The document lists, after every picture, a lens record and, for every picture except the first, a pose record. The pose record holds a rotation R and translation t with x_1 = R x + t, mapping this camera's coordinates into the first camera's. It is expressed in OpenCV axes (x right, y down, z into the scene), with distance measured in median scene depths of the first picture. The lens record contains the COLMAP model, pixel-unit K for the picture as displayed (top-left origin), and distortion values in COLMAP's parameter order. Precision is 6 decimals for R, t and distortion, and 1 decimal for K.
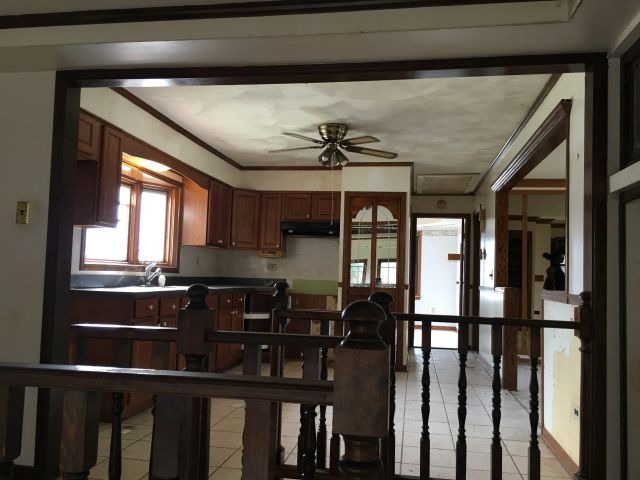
lens RADIAL K [[541.2, 0, 322.1], [0, 541.2, 239.6], [0, 0, 1]] dist [0.022165, -0.025412]
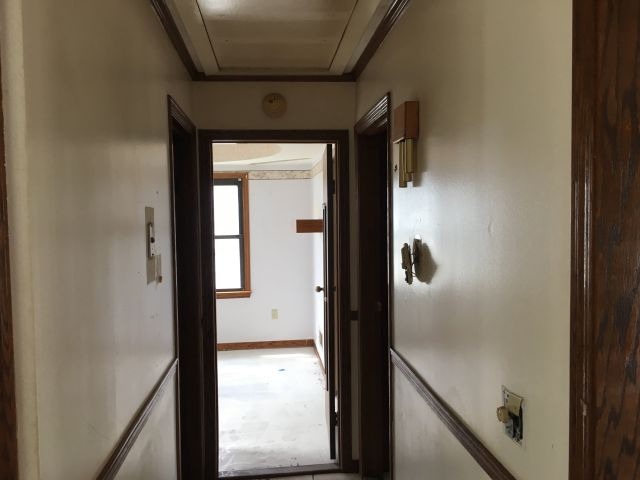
lens RADIAL K [[541.2, 0, 319.8], [0, 541.2, 238.3], [0, 0, 1]] dist [0.022165, -0.025412]
pose [[0.963540, -0.059106, 0.260956, 0.145945], [0.028600, 0.992460, 0.119186, -0.016520], [-0.266033, -0.107377, 0.957965, 0.615943]]
